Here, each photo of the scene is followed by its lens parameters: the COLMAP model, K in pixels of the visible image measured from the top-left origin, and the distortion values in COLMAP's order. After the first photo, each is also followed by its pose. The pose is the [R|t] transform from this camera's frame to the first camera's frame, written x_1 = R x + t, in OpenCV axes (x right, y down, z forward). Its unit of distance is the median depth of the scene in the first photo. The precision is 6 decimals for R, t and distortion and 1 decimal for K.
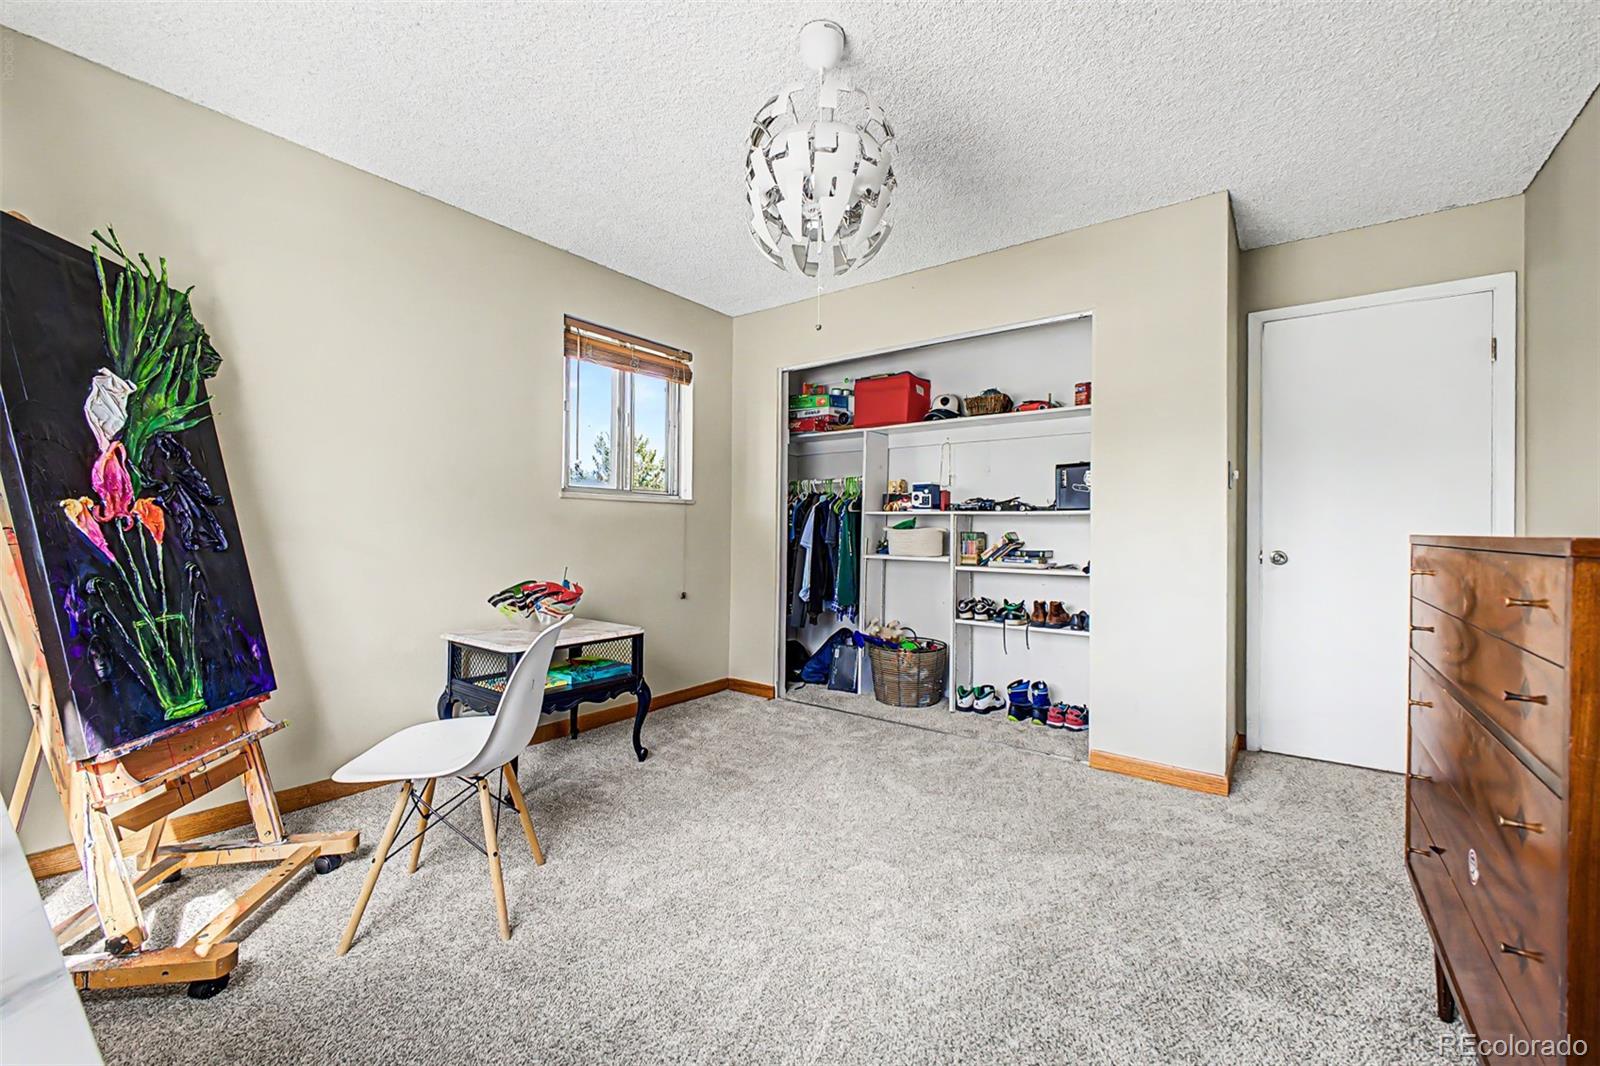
lens RADIAL K [[647.8, 0, 809.6], [0, 647.8, 532.7], [0, 0, 1]] dist [0.001432, -0.000044]
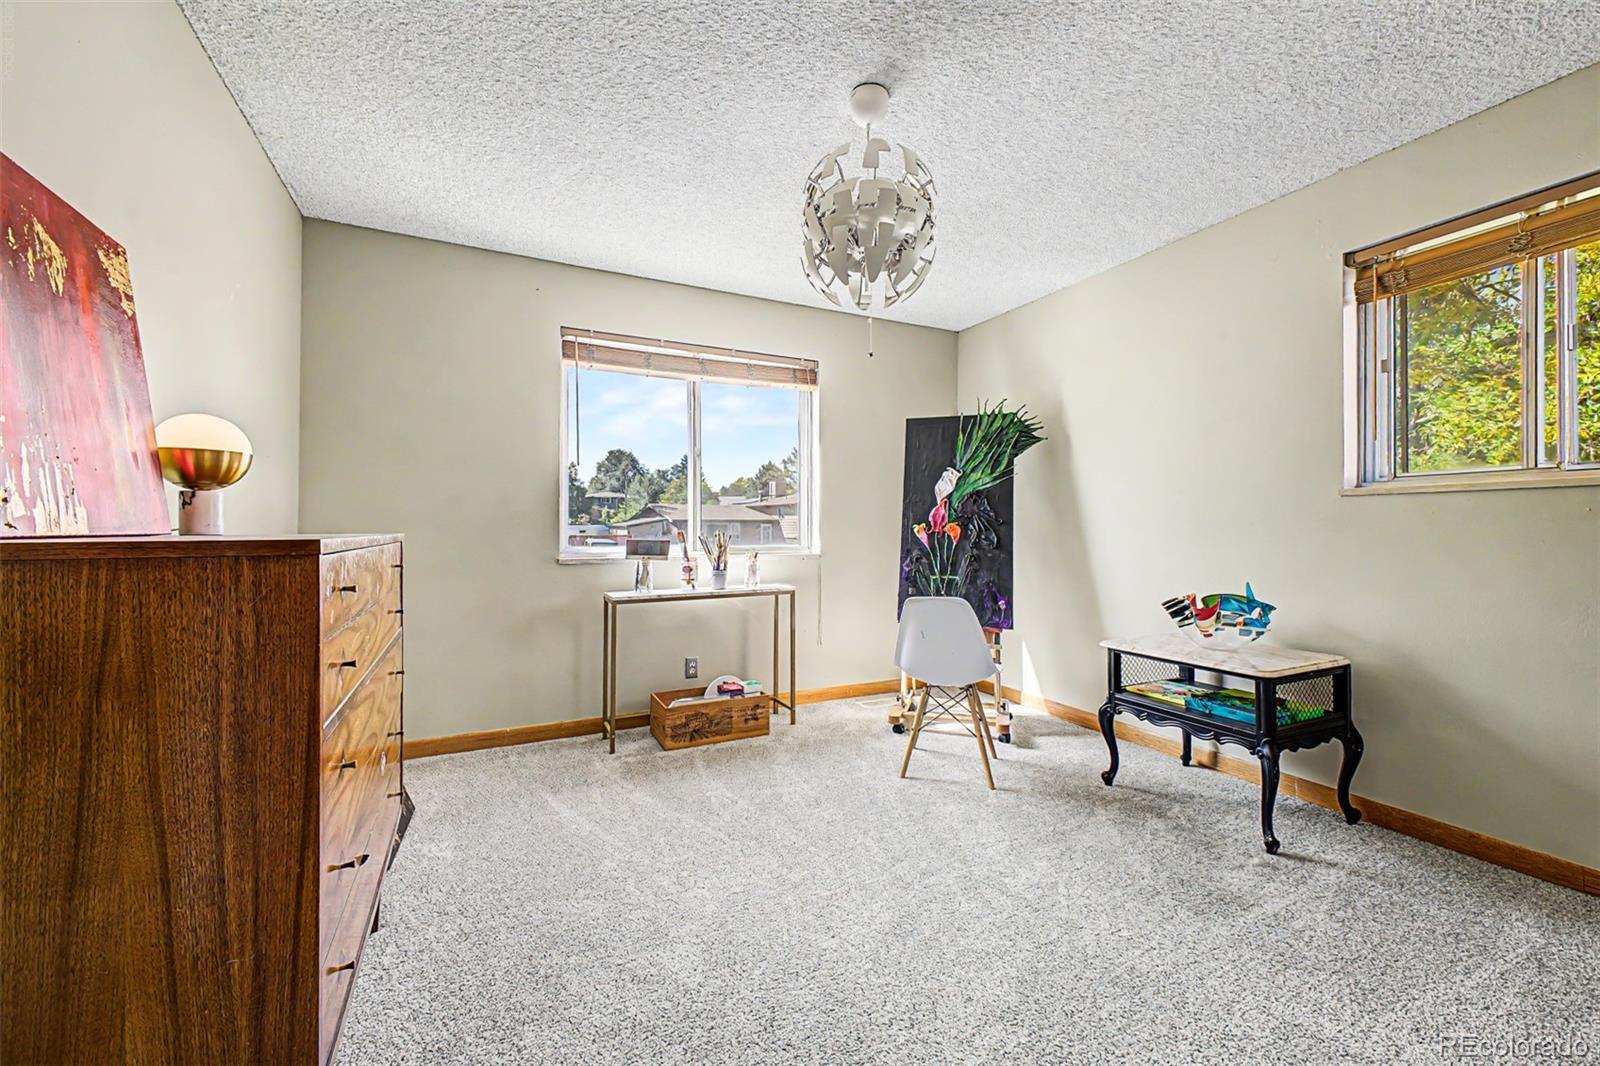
lens RADIAL K [[647.8, 0, 809.6], [0, 647.8, 532.7], [0, 0, 1]] dist [0.001432, -0.000044]
pose [[-0.468536, -0.002509, -0.883441, 1.216850], [-0.004665, 0.999989, -0.000367, -0.016600], [0.883432, 0.003949, -0.468543, 1.679677]]
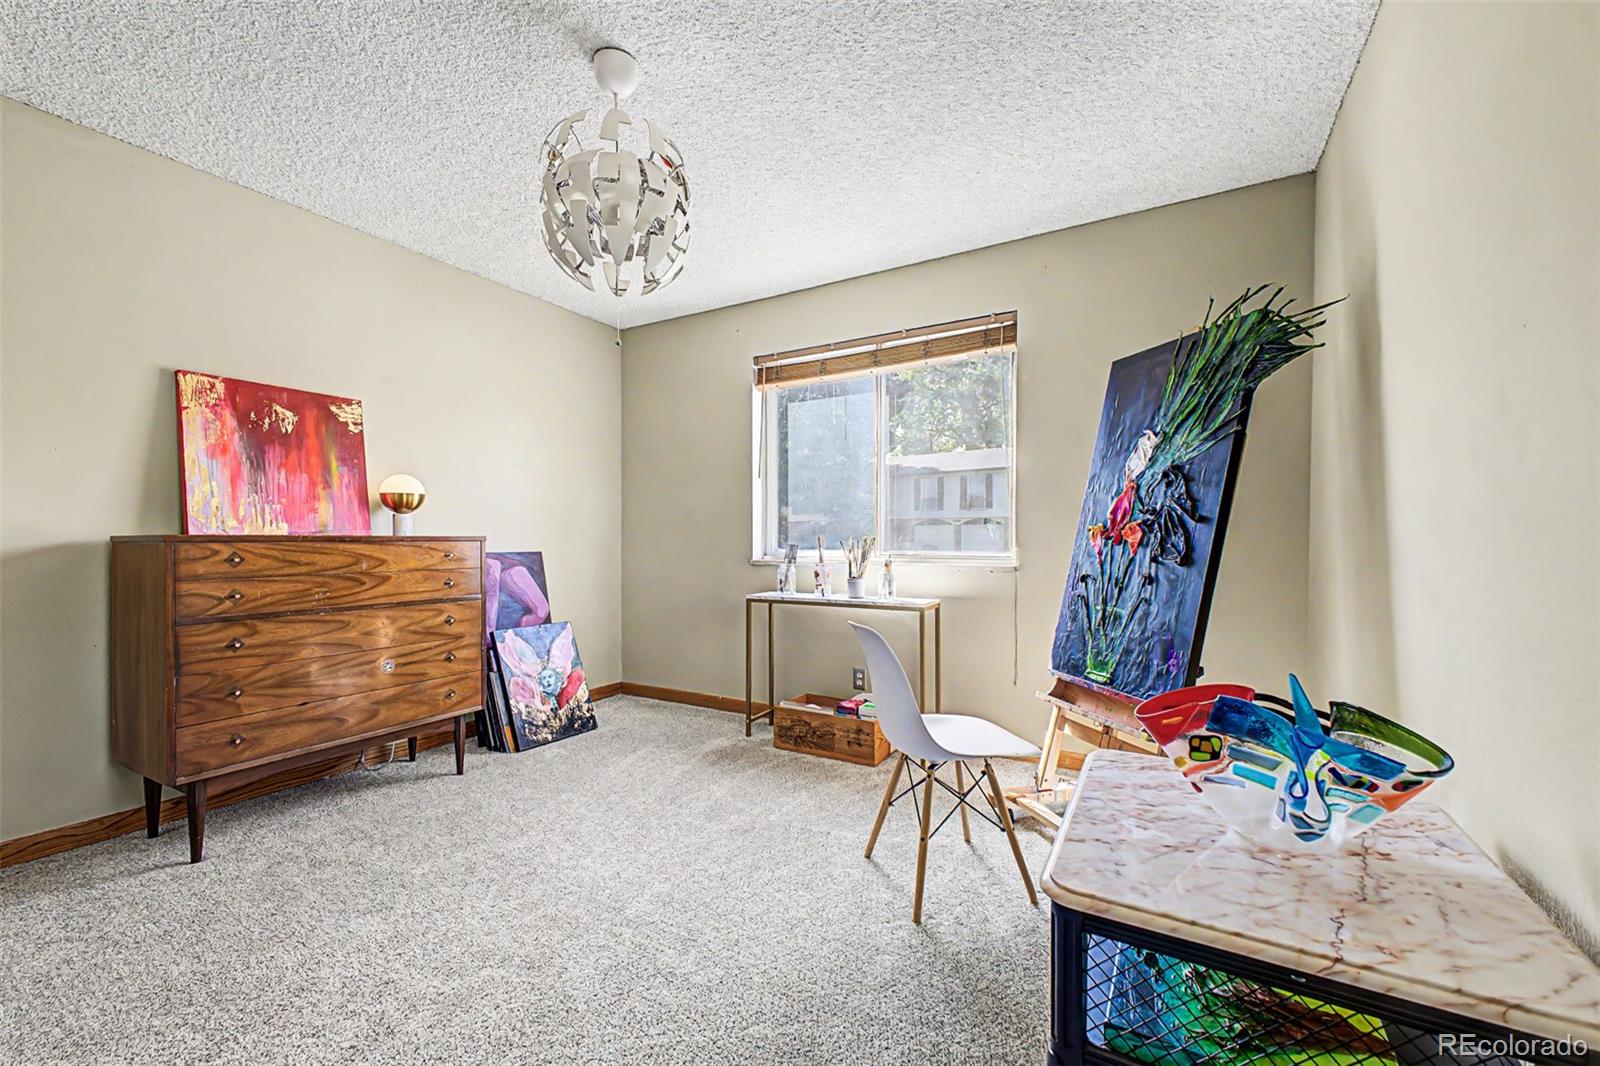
lens RADIAL K [[681.2, 0, 795.2], [0, 681.2, 542.7], [0, 0, 1]] dist [0.068535, -0.000038]
pose [[-0.998375, -0.005895, -0.056687, -0.243087], [-0.006509, 0.999922, 0.010648, -0.021075], [0.056620, 0.010999, -0.998335, 2.515777]]
